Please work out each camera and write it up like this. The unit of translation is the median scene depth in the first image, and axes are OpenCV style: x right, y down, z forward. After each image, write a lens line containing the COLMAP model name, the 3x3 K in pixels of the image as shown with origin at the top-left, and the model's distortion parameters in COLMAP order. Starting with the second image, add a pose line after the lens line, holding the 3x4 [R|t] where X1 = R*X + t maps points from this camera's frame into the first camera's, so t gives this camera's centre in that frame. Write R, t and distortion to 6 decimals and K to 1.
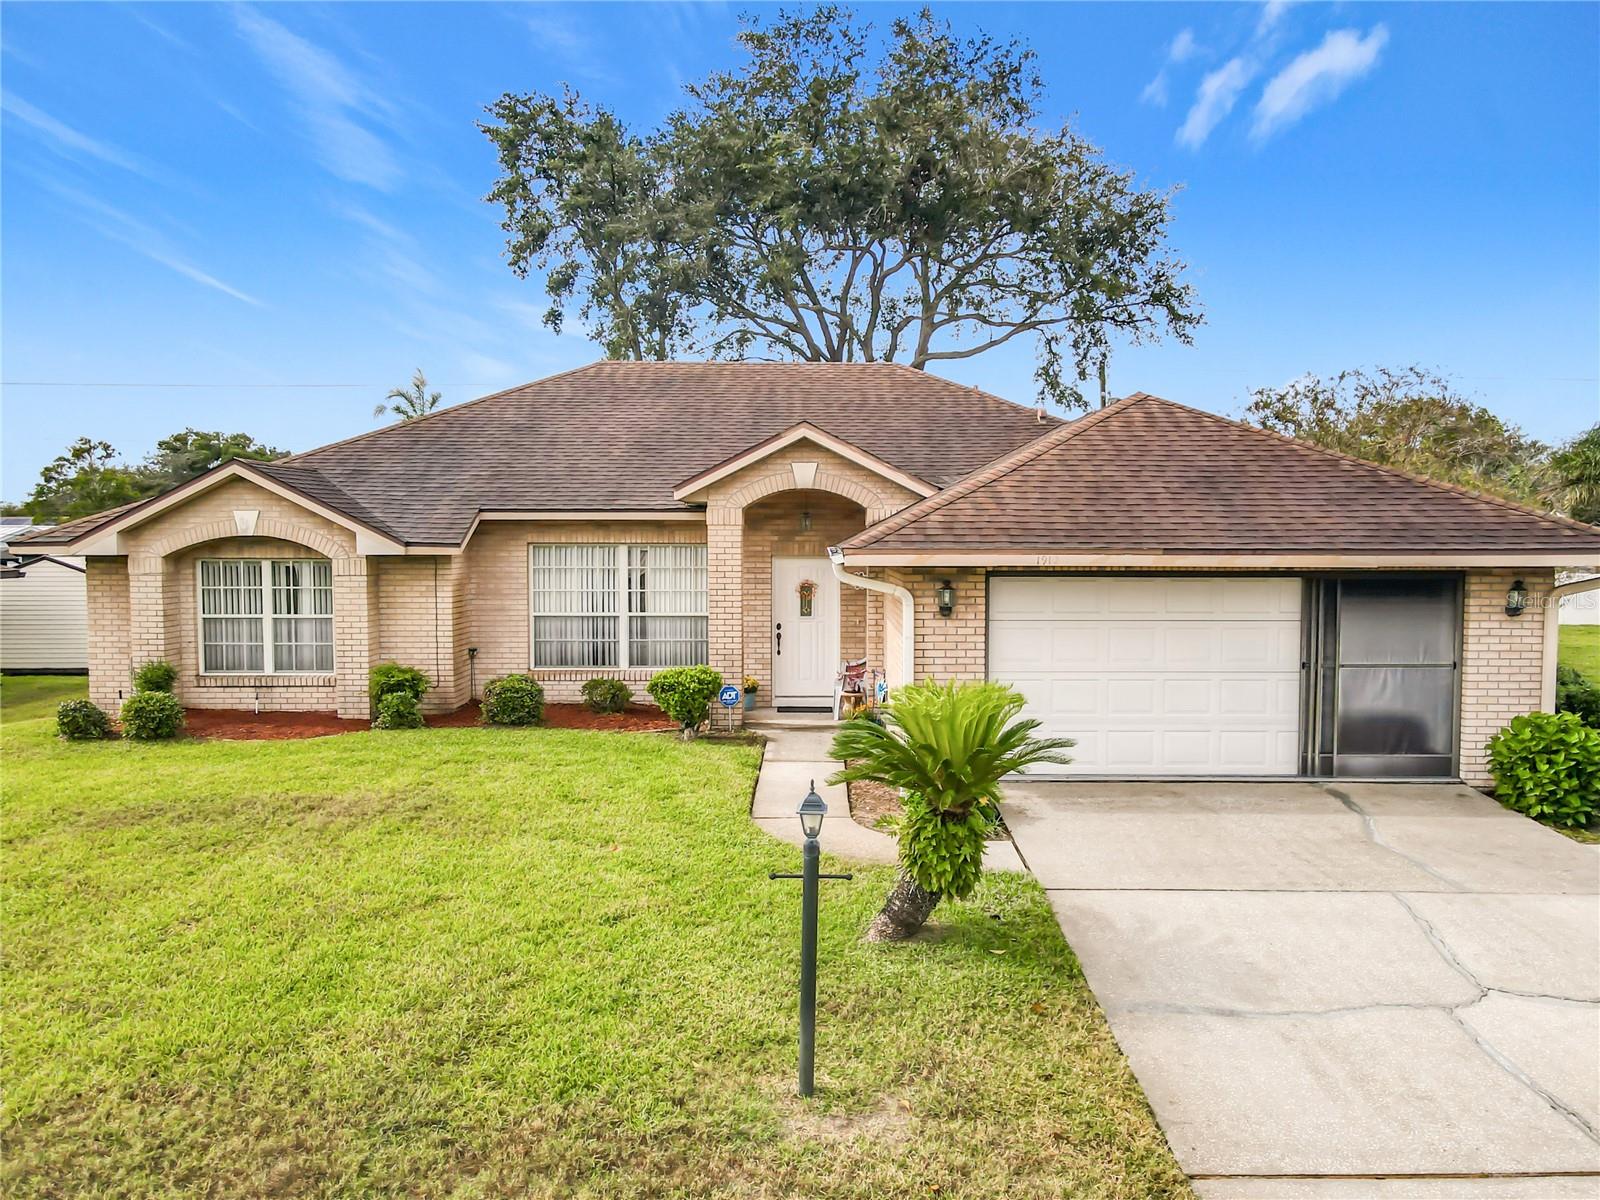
lens RADIAL K [[1167.5, 0, 800.0], [0, 1167.5, 600.0], [0, 0, 1]] dist [0.006115, 0.007148]
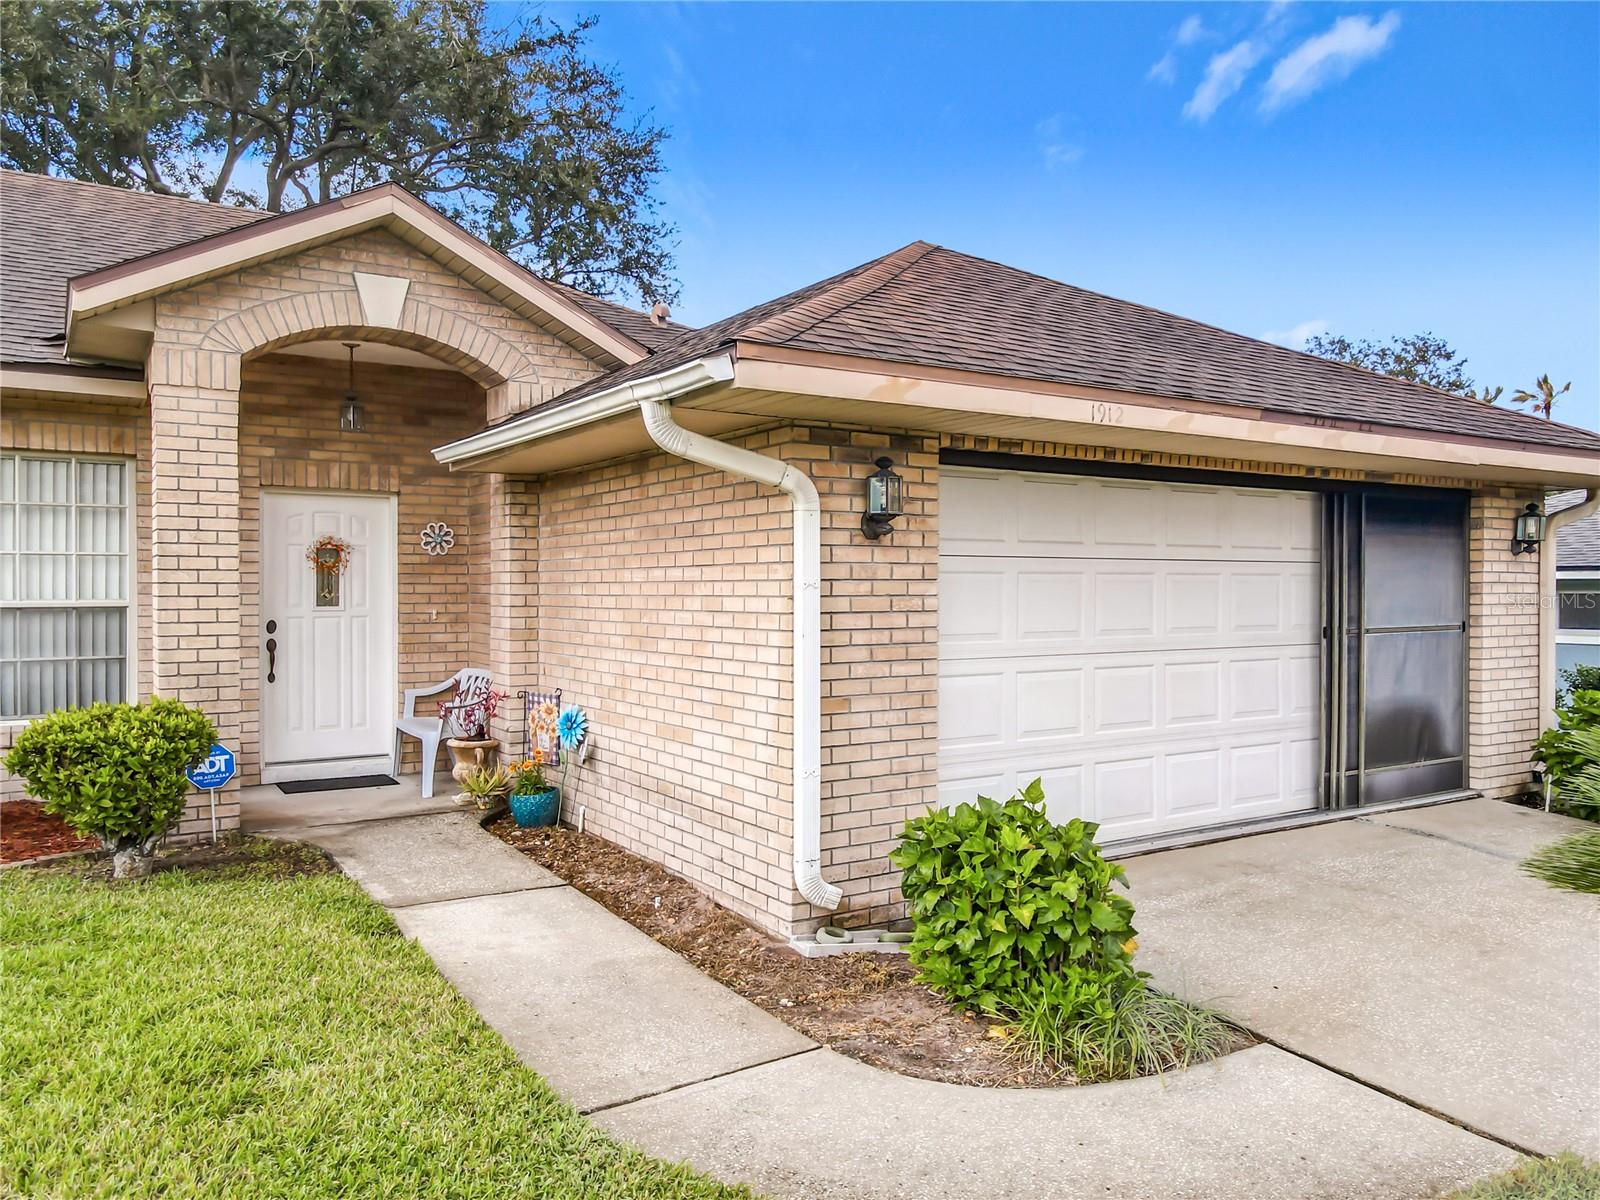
lens RADIAL K [[1167.5, 0, 800.0], [0, 1167.5, 600.0], [0, 0, 1]] dist [0.006115, 0.007148]
pose [[0.837422, -0.004851, 0.546535, -0.115344], [0.030777, 0.998792, -0.038293, 0.041865], [-0.545690, 0.048888, 0.836560, 0.486474]]
